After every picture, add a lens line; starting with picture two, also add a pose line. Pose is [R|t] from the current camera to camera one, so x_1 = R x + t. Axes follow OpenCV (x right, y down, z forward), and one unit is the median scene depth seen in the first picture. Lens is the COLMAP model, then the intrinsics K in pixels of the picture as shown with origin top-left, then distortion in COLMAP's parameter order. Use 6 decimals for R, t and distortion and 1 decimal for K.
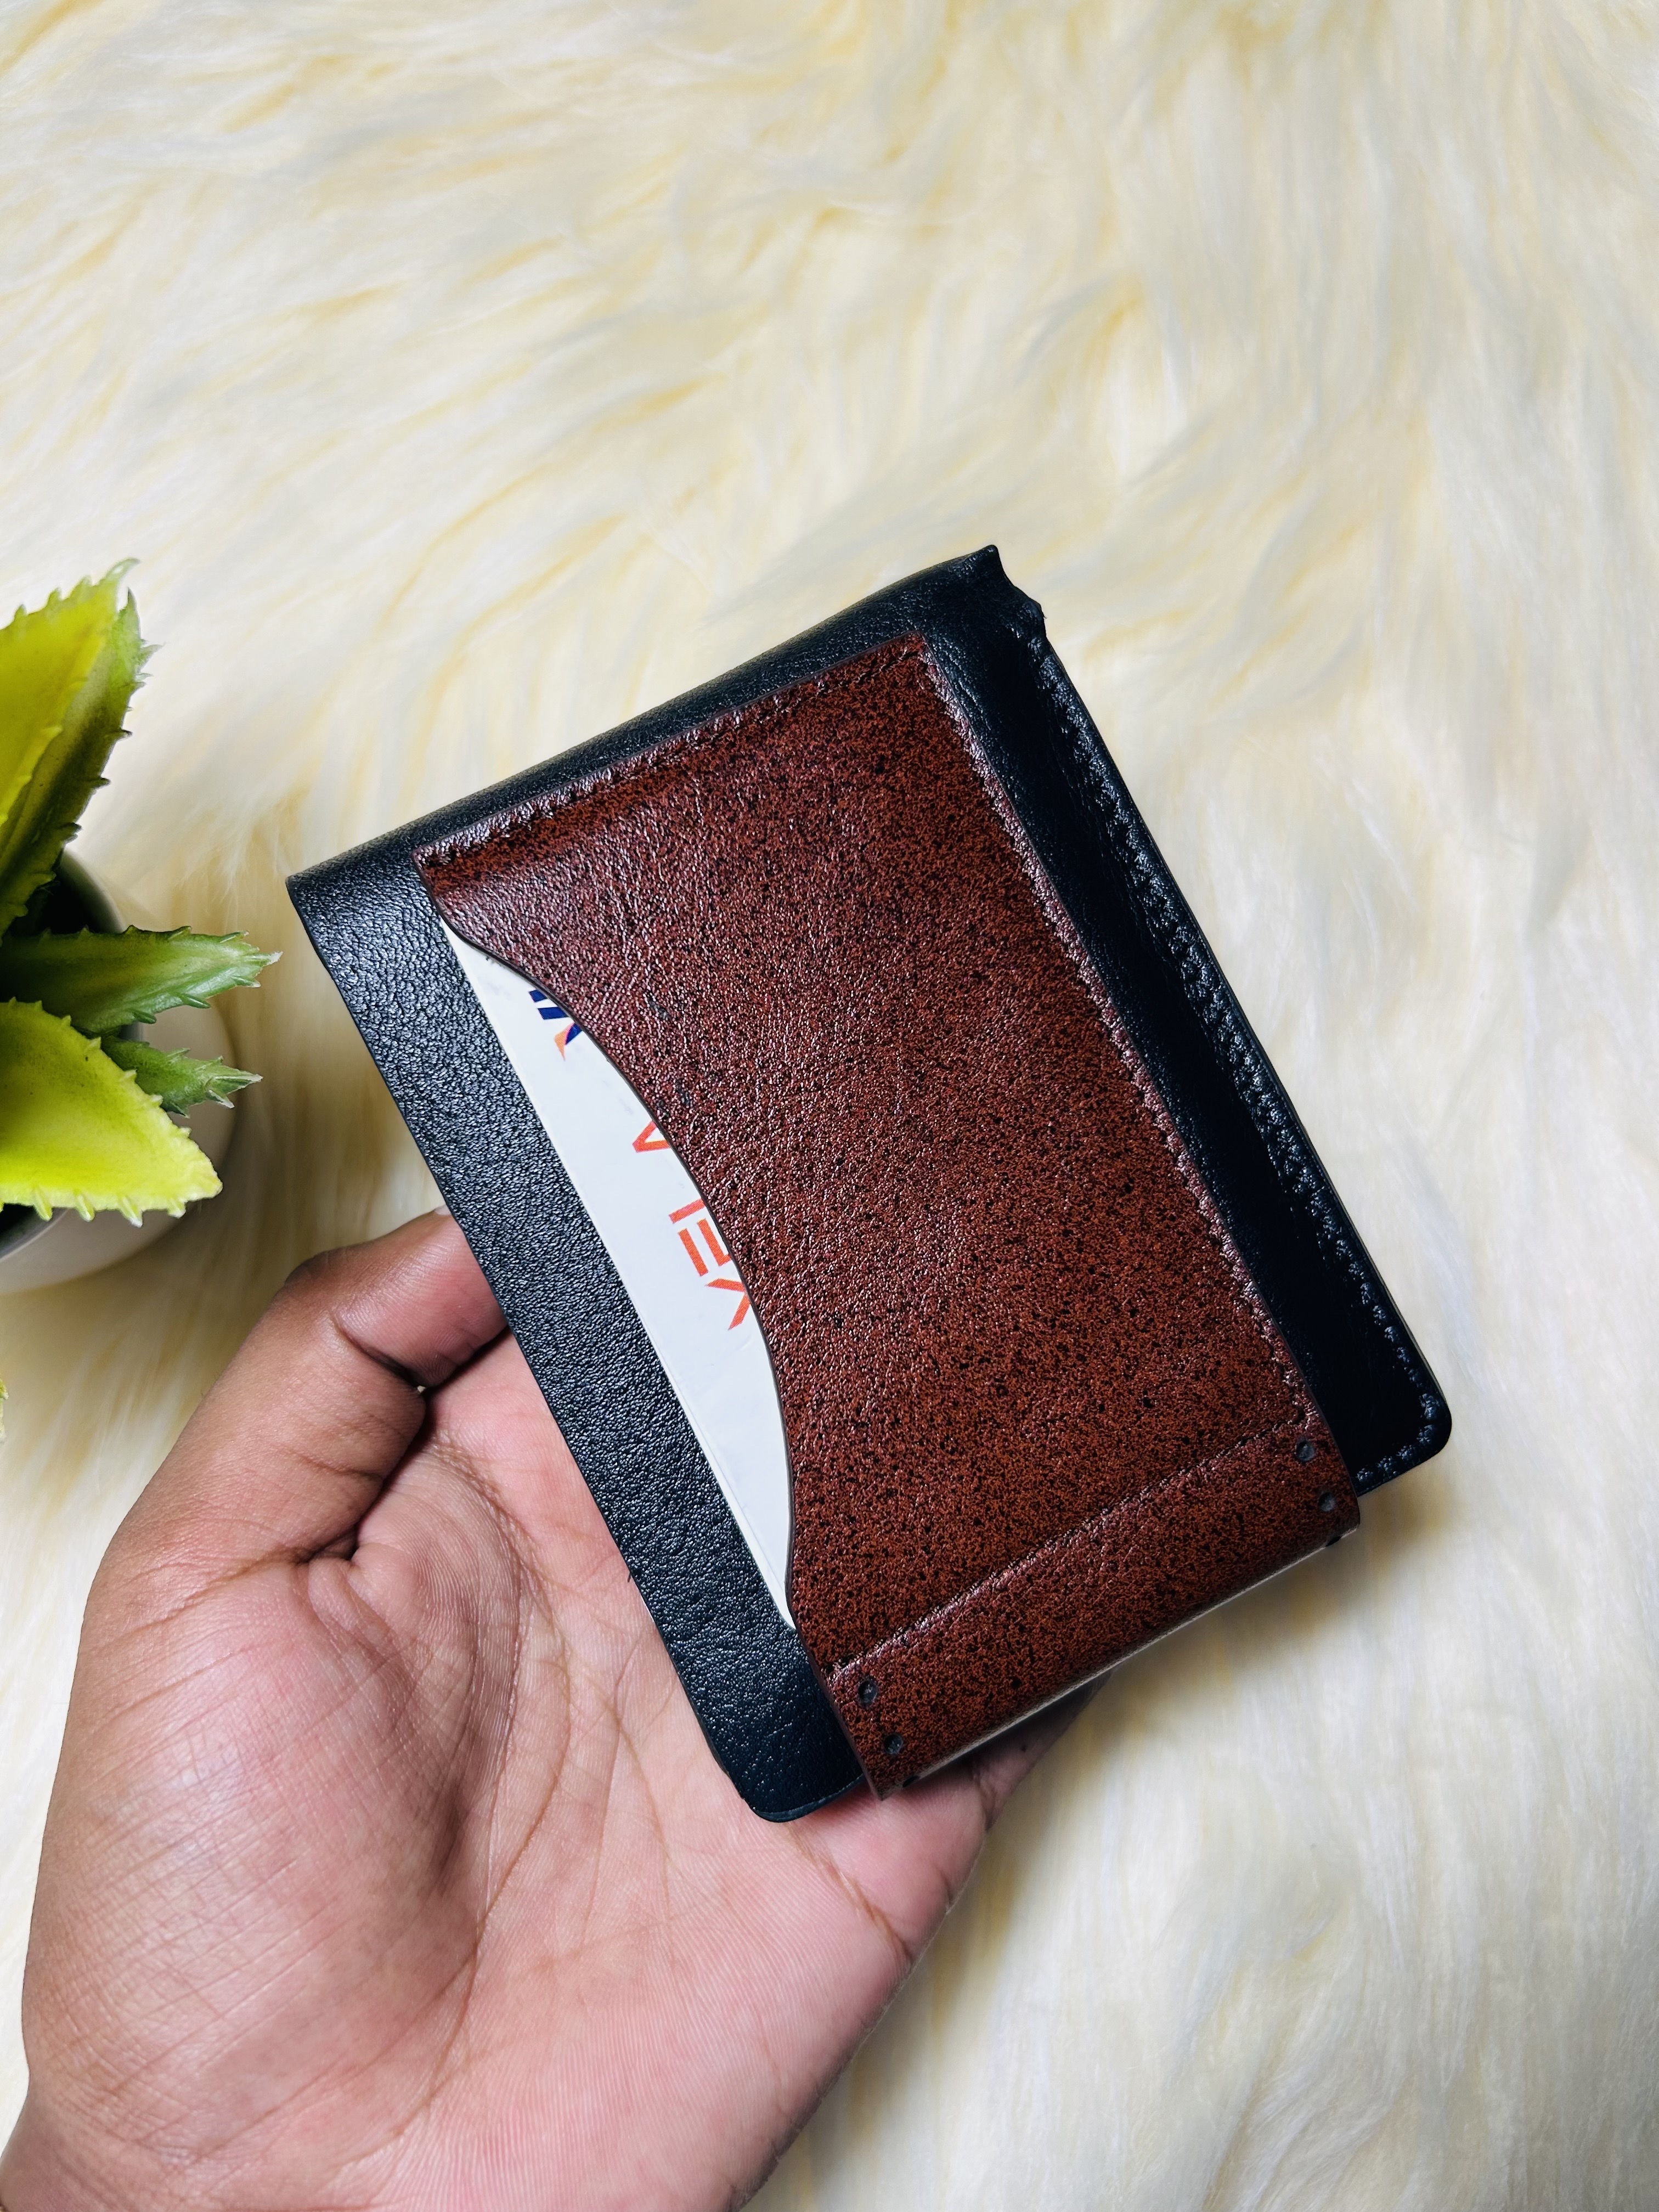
lens RADIAL K [[1833.4, 0, 866.6], [0, 1833.4, 1108.1], [0, 0, 1]] dist [-0.012775, -0.028589]
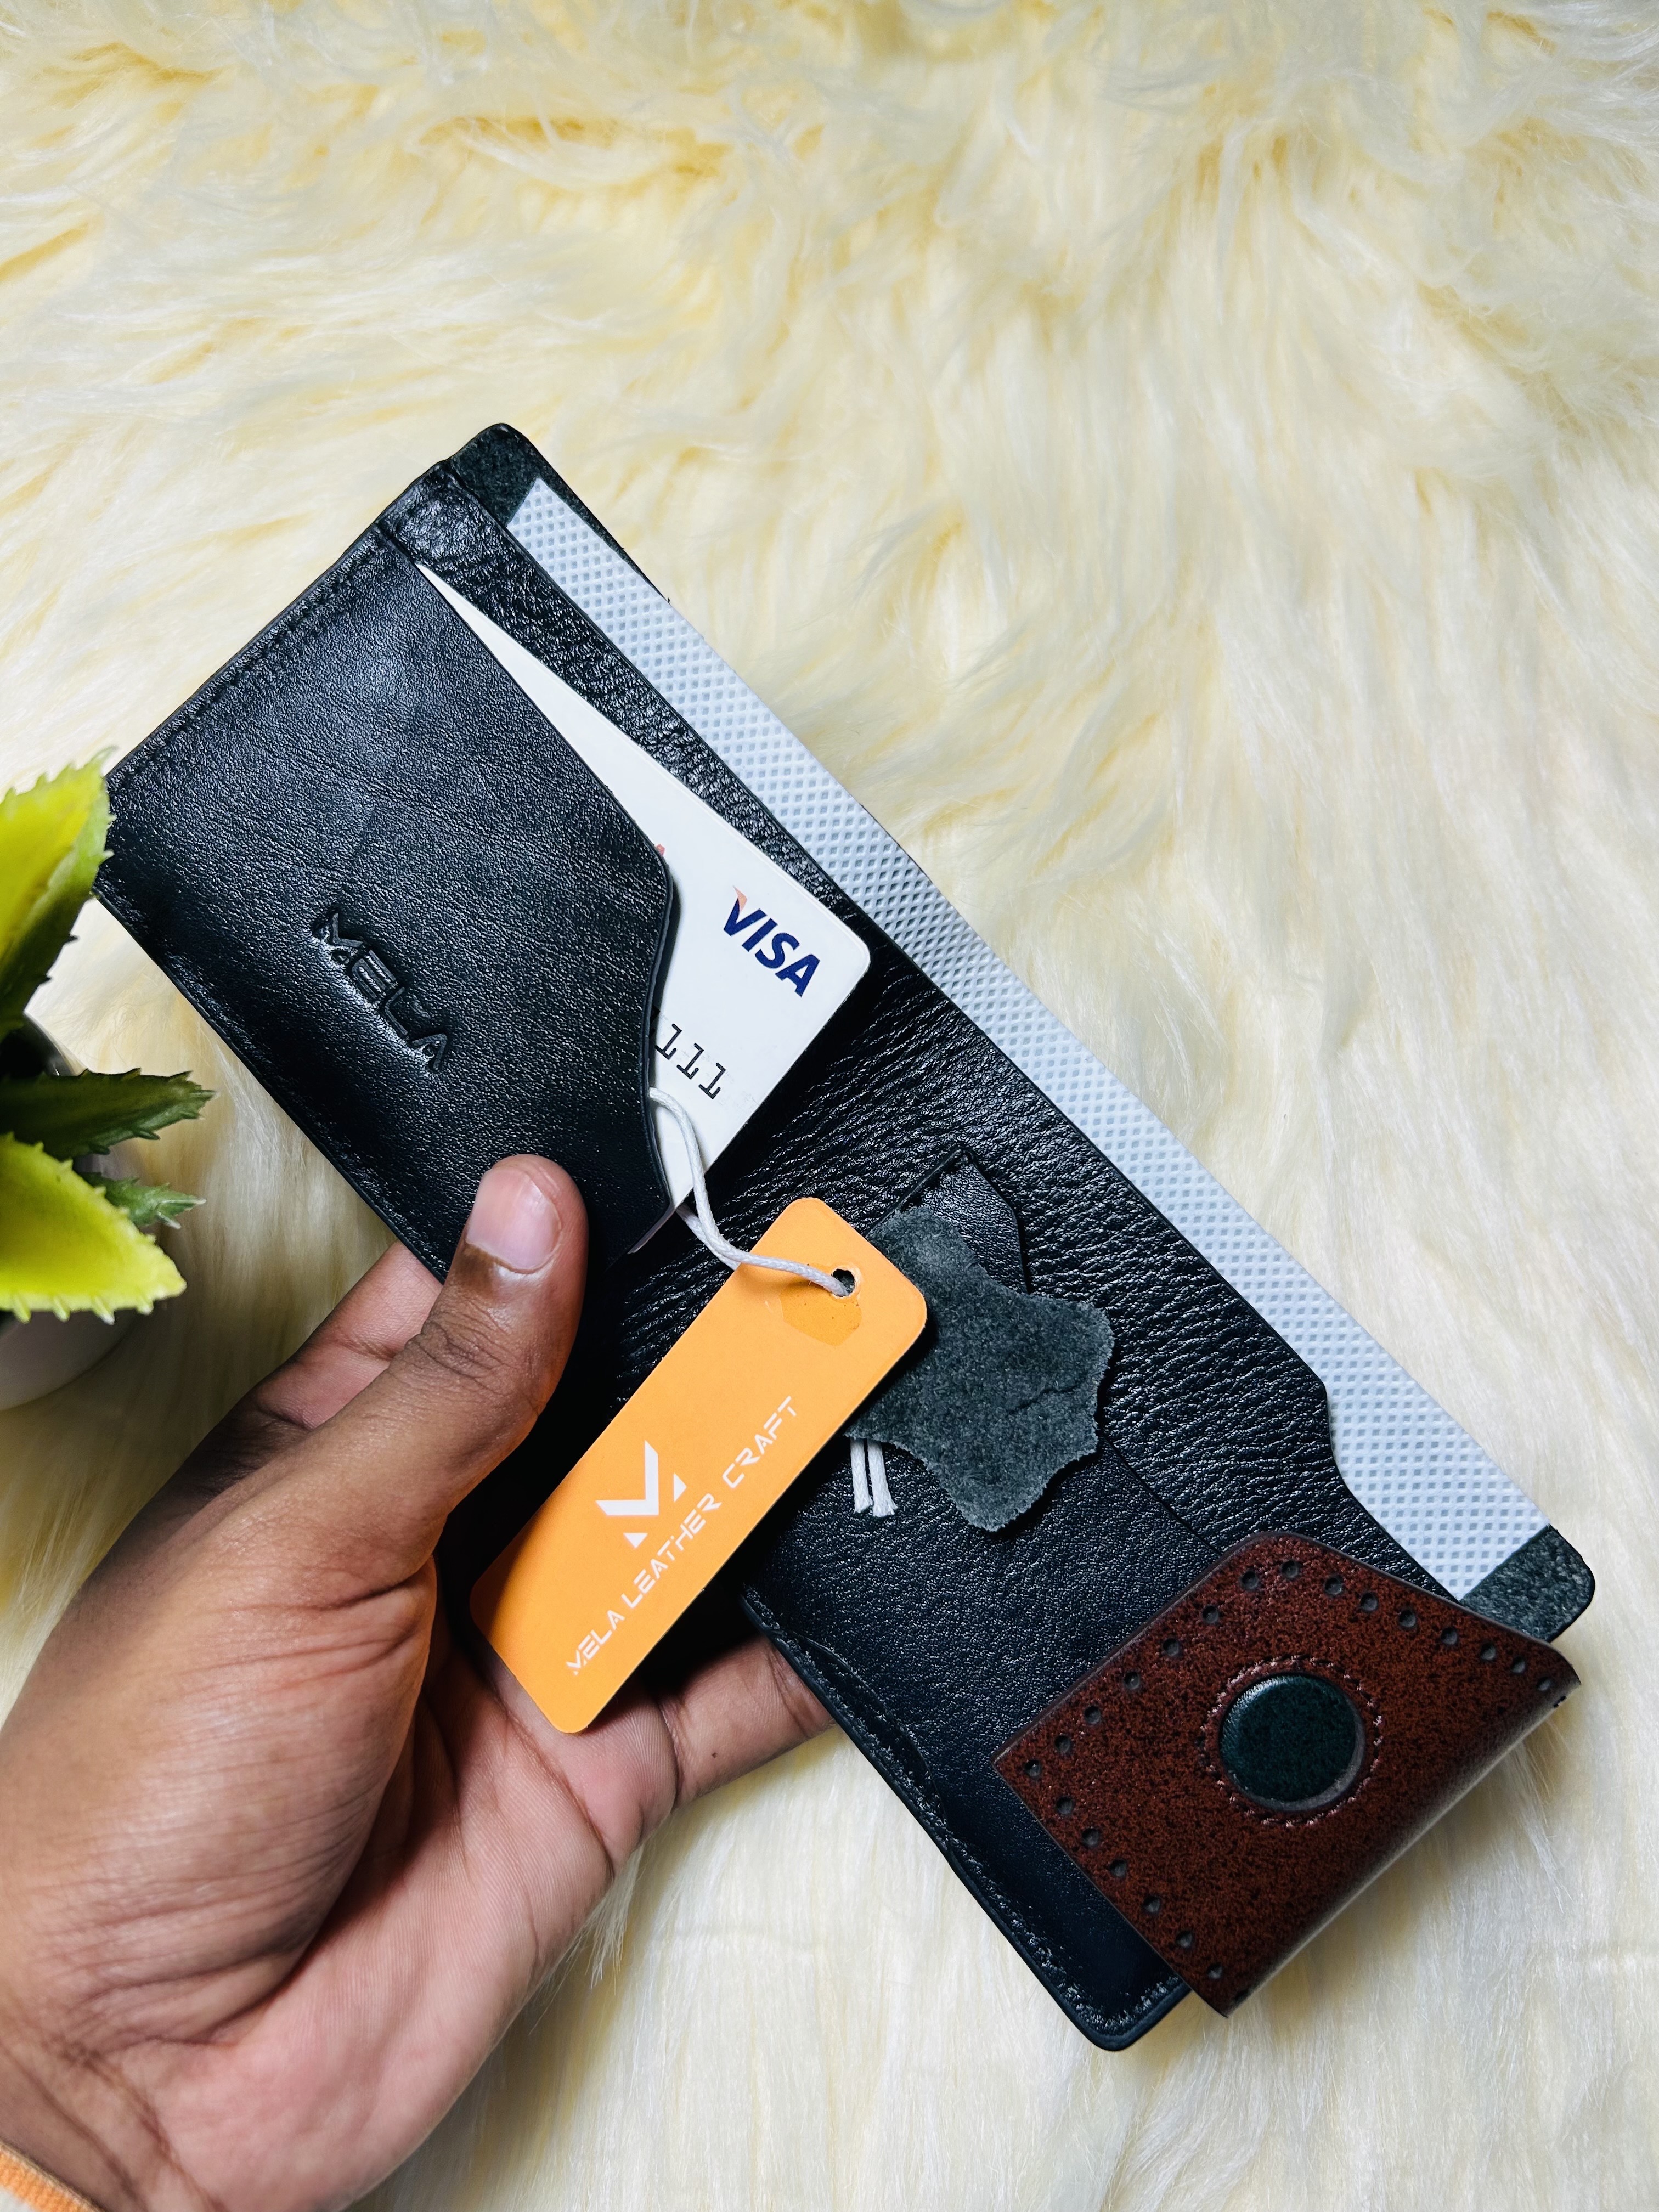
lens RADIAL K [[1833.4, 0, 831.1], [0, 1833.4, 1096.8], [0, 0, 1]] dist [-0.012775, -0.028589]
pose [[0.997890, -0.022673, 0.060840, -0.011534], [0.029214, 0.993626, -0.108873, 0.039428], [-0.057983, 0.110421, 0.992192, -0.102810]]
